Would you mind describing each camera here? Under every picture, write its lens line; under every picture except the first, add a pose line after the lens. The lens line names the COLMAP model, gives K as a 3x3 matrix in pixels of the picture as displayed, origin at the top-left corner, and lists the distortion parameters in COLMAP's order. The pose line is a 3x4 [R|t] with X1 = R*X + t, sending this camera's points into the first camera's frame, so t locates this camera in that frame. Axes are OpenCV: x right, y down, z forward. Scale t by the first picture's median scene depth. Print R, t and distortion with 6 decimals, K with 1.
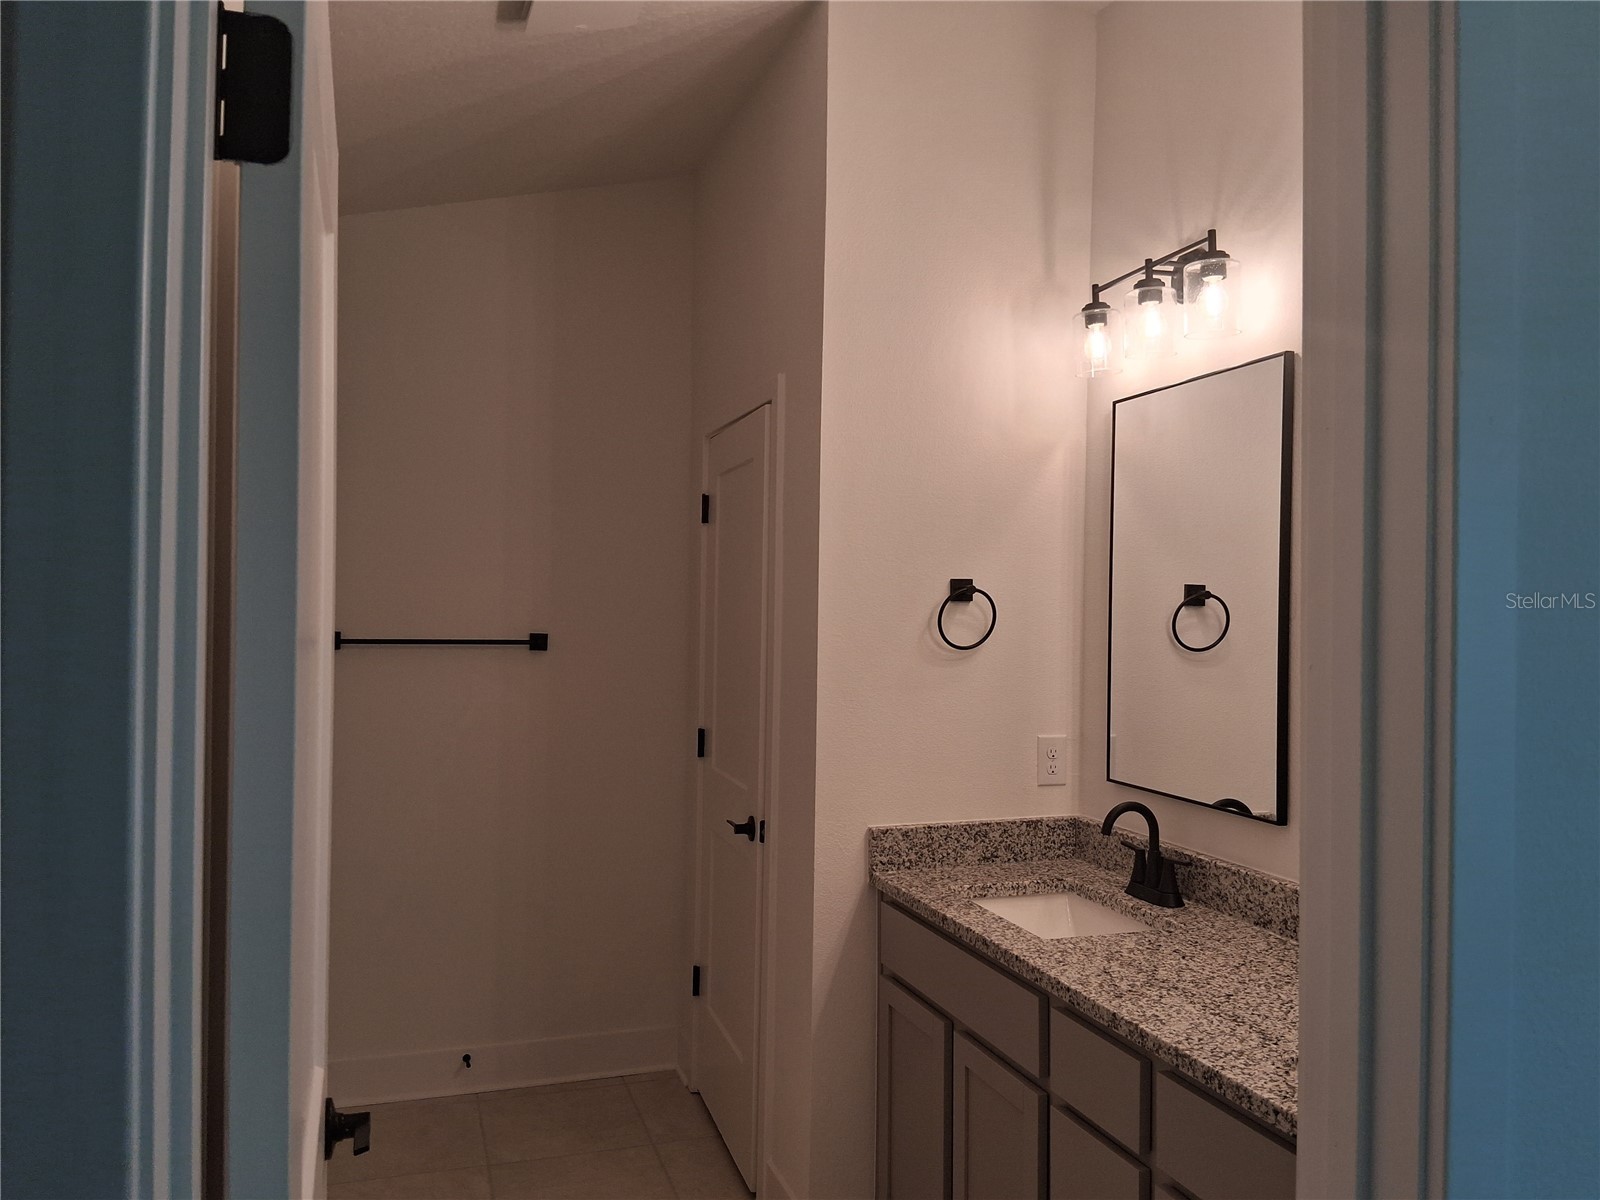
lens RADIAL K [[1214.1, 0, 800.0], [0, 1214.1, 600.0], [0, 0, 1]] dist [0.004711, 0.001303]
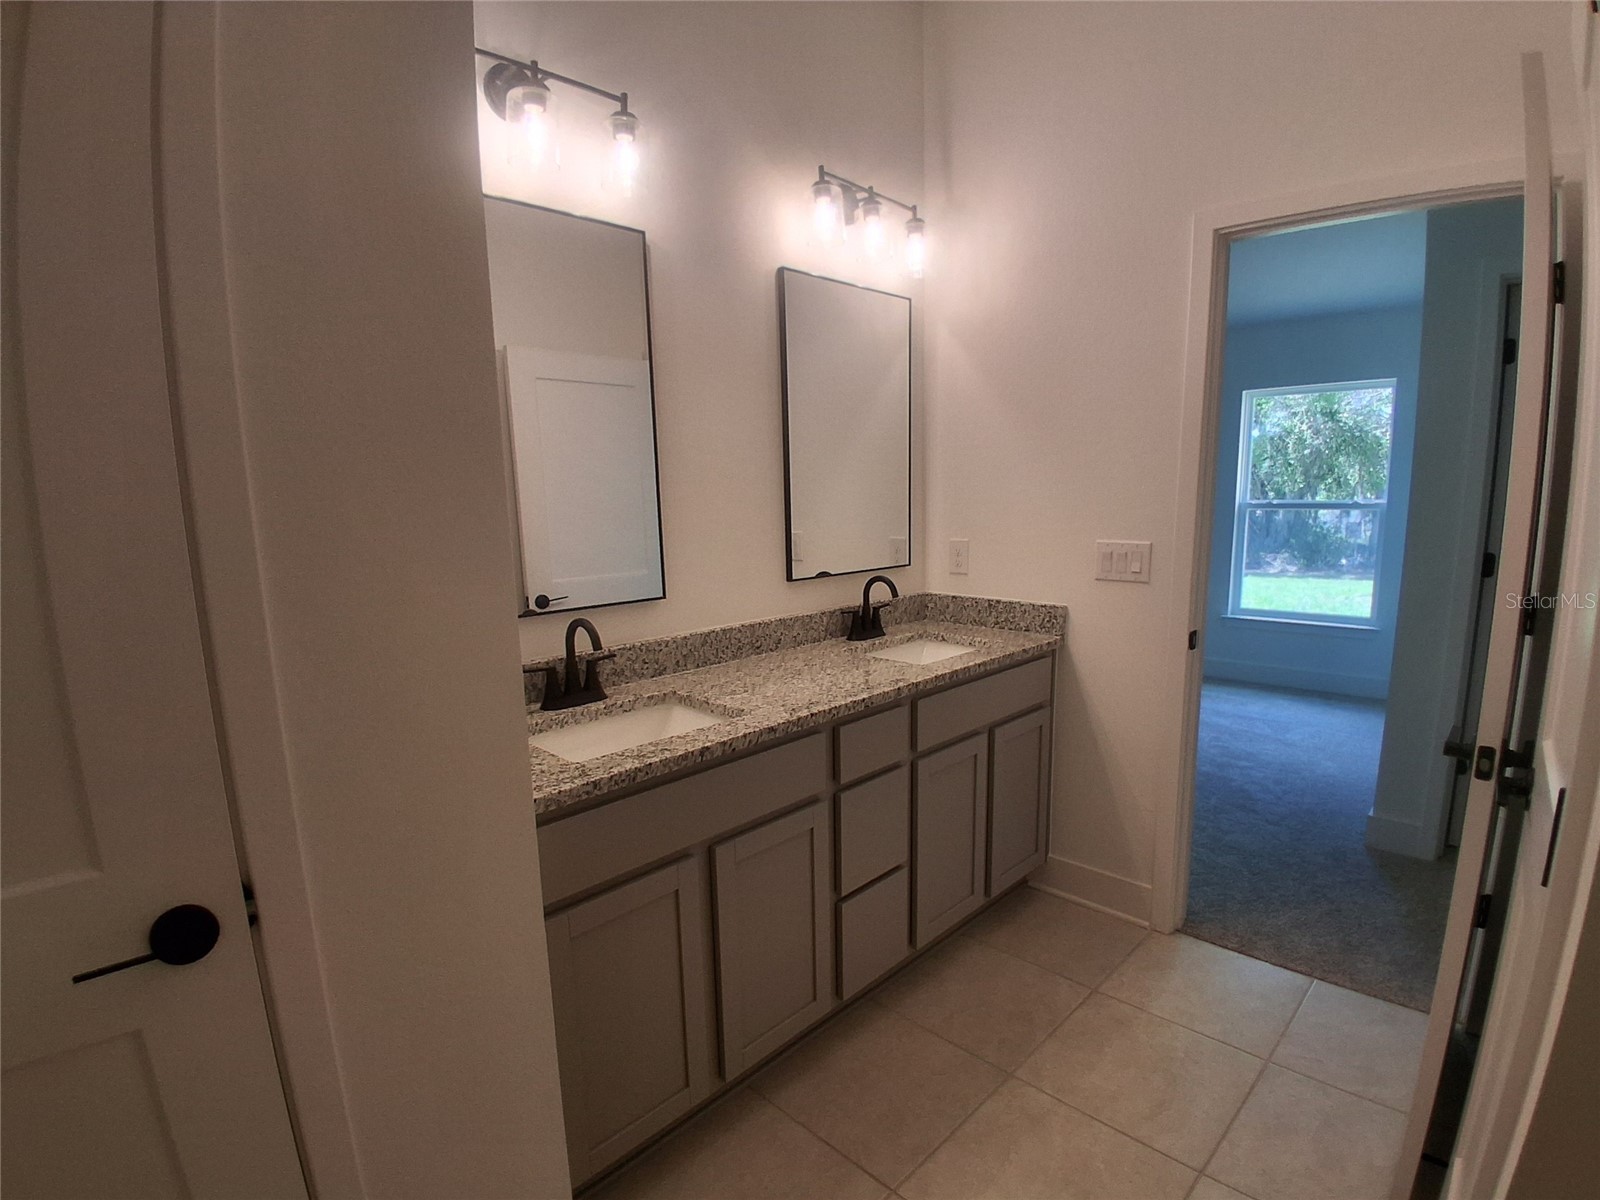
lens RADIAL K [[799.9, 0, 798.7], [0, 799.9, 643.5], [0, 0, 1]] dist [0.000159, -0.000060]
pose [[-0.439514, -0.180950, 0.879821, -0.510254], [0.010096, 0.978442, 0.206276, 0.047031], [-0.898179, 0.099544, -0.428212, 1.296026]]
